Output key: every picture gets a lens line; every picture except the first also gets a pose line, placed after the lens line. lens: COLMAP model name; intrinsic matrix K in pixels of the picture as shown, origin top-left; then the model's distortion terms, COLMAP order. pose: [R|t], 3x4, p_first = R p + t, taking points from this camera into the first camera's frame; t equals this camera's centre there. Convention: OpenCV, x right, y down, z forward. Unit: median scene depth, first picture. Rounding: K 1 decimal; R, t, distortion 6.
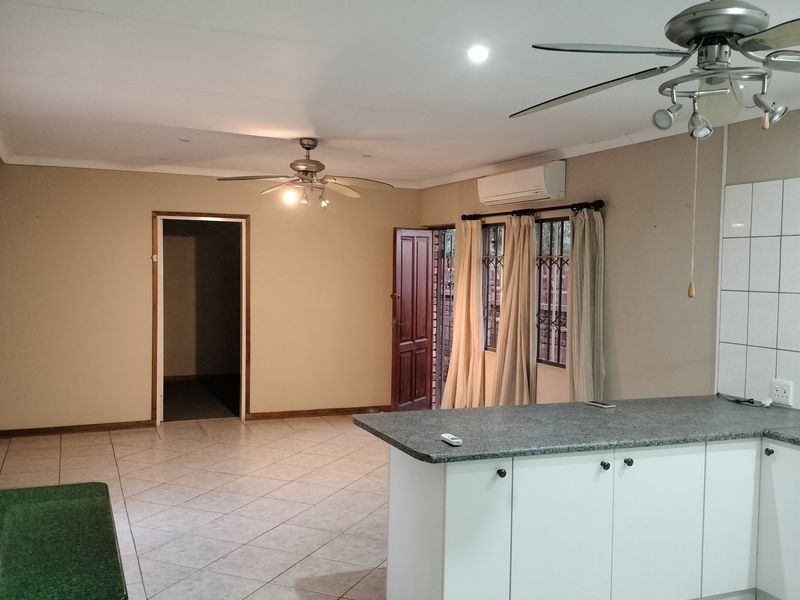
lens RADIAL K [[792.3, 0, 398.7], [0, 792.3, 309.9], [0, 0, 1]] dist [0.106033, -0.152102]
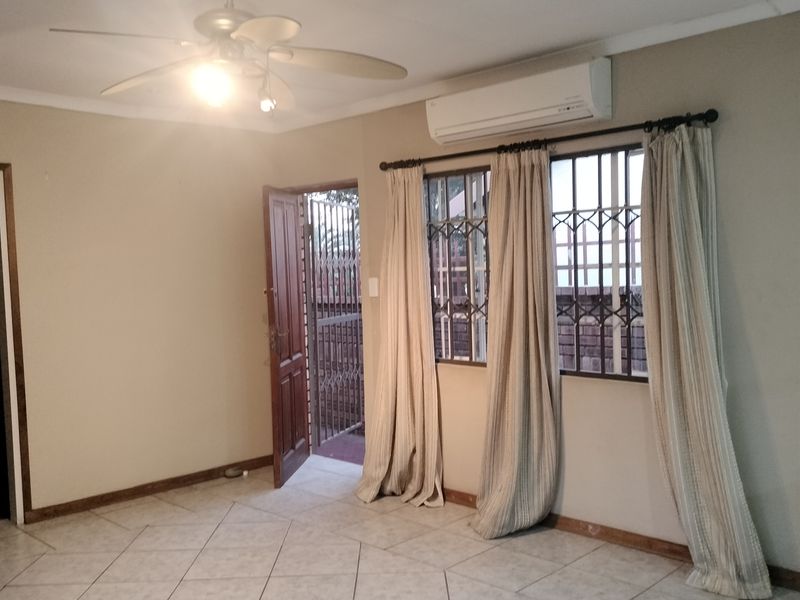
lens RADIAL K [[792.3, 0, 398.7], [0, 792.3, 309.9], [0, 0, 1]] dist [0.106033, -0.152102]
pose [[0.920807, -0.068555, 0.383947, -0.194485], [0.069029, 0.997536, 0.012562, -0.005117], [-0.383862, 0.014936, 0.923270, 0.441314]]
